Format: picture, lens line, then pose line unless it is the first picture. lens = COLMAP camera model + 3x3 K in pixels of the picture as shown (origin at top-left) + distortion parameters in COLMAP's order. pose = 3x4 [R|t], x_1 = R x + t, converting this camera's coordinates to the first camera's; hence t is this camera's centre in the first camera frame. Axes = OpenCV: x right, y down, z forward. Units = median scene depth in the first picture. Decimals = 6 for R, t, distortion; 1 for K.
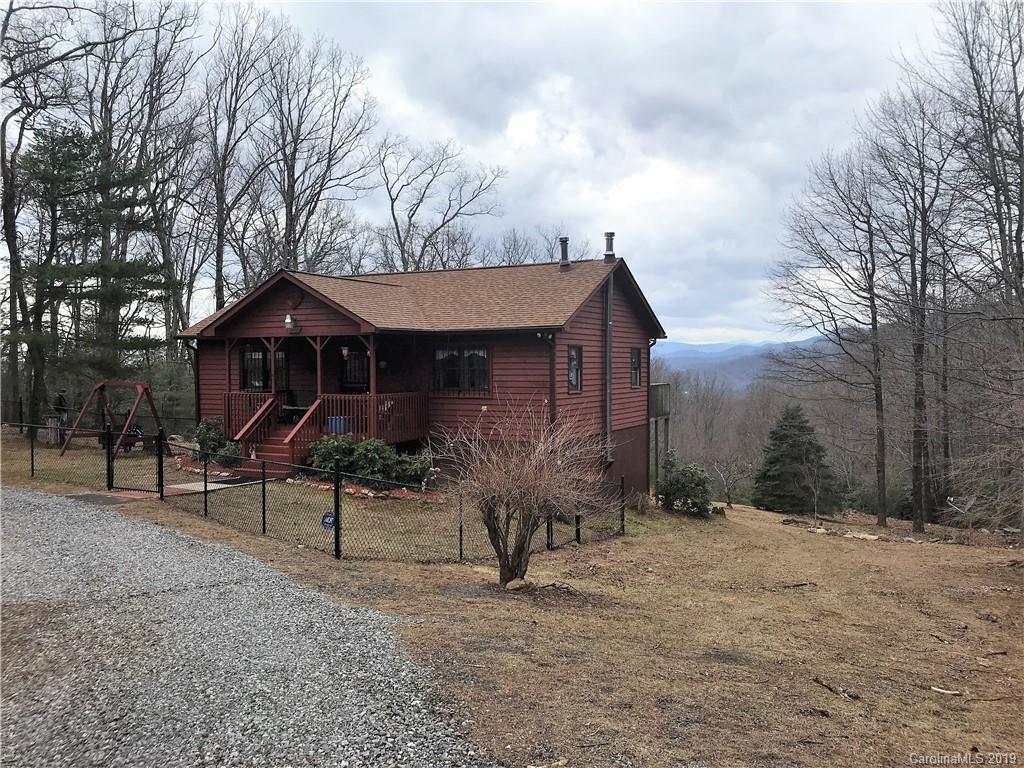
lens RADIAL K [[835.9, 0, 512.0], [0, 835.9, 384.0], [0, 0, 1]] dist [0.020181, -0.021972]
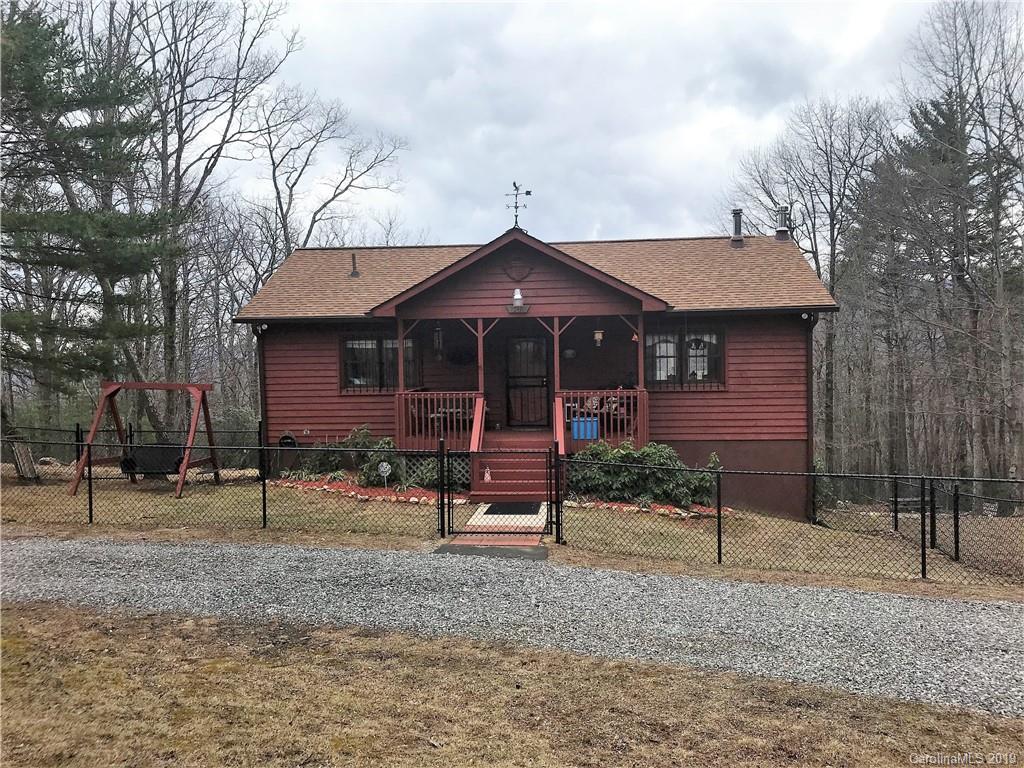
lens RADIAL K [[835.9, 0, 512.0], [0, 835.9, 384.0], [0, 0, 1]] dist [0.020181, -0.021972]
pose [[0.928352, -0.023966, 0.370928, -0.532751], [0.022477, 0.999713, 0.008336, -0.001958], [-0.371021, 0.000599, 0.928624, 0.281137]]
